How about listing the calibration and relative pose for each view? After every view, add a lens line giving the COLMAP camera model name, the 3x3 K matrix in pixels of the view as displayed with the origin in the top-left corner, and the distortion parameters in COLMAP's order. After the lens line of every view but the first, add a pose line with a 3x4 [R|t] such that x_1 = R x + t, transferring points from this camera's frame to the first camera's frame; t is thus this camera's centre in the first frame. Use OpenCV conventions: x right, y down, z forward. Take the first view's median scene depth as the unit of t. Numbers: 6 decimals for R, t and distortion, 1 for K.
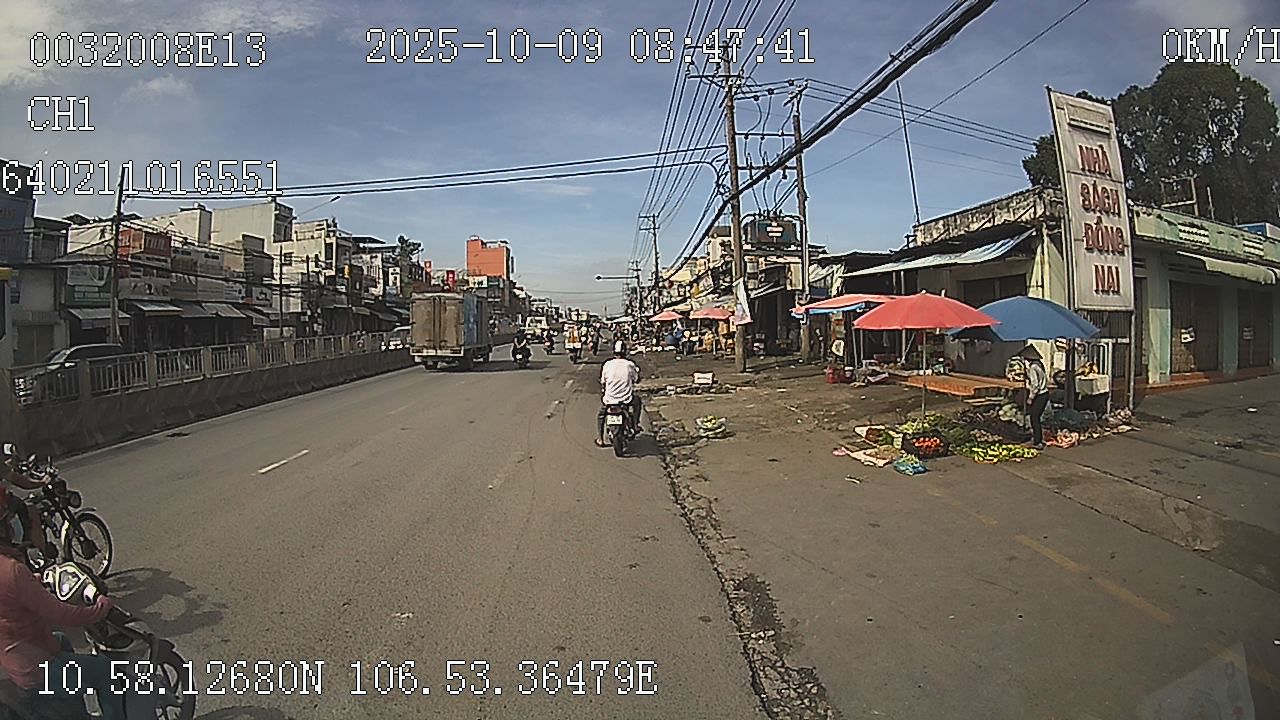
lens RADIAL K [[734.4, 0, 640.0], [0, 734.4, 360.0], [0, 0, 1]] dist [-0.322421, 0.076155]
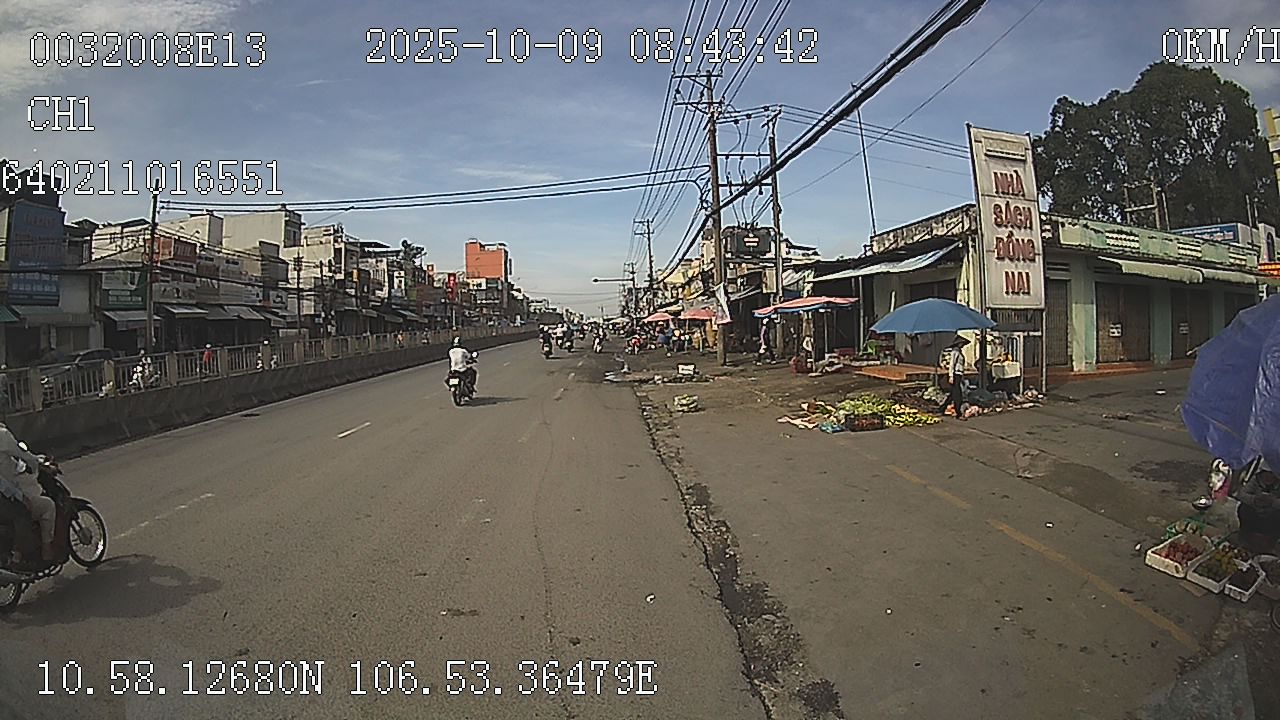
lens RADIAL K [[734.4, 0, 640.0], [0, 734.4, 360.0], [0, 0, 1]] dist [-0.322421, 0.076155]
pose [[0.999980, -0.004760, 0.004087, 0.005591], [0.004764, 0.999988, -0.000951, 0.008222], [-0.004083, 0.000971, 0.999991, -0.137207]]
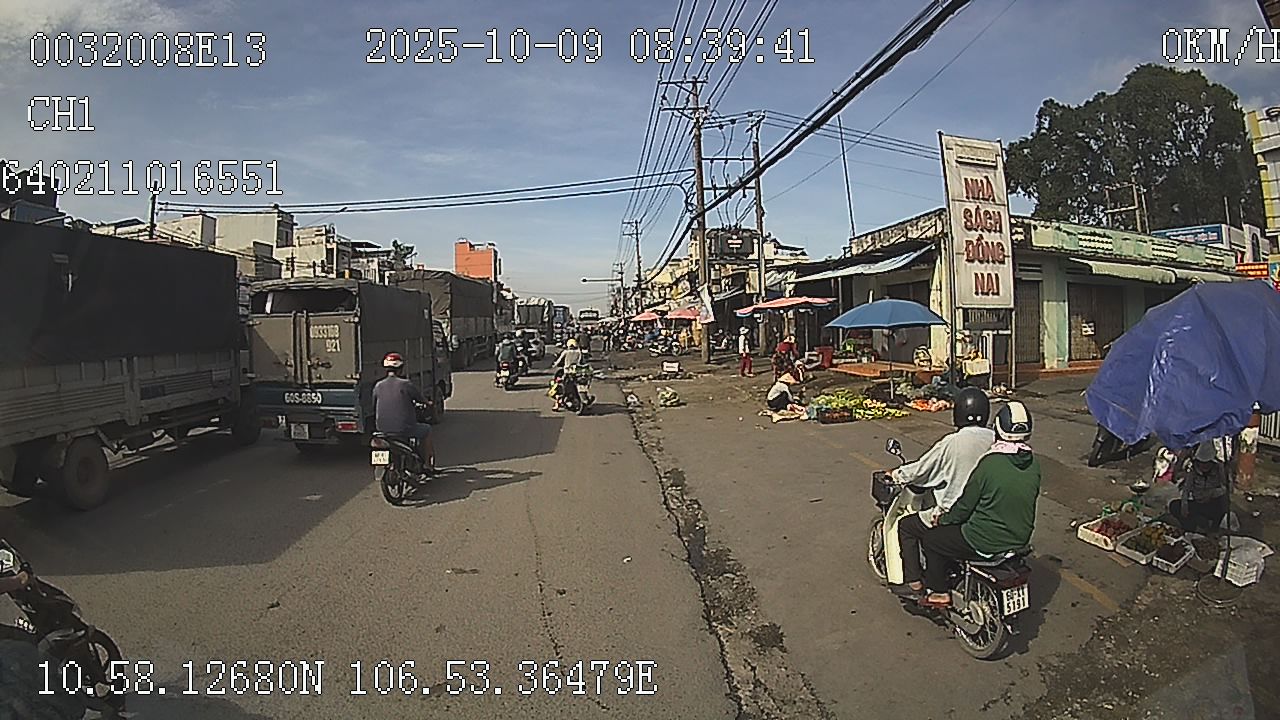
lens RADIAL K [[734.4, 0, 640.0], [0, 734.4, 360.0], [0, 0, 1]] dist [-0.322421, 0.076155]
pose [[0.999814, -0.004433, 0.018792, 0.009330], [0.004445, 0.999990, -0.000569, 0.010658], [-0.018789, 0.000652, 0.999823, -0.172155]]
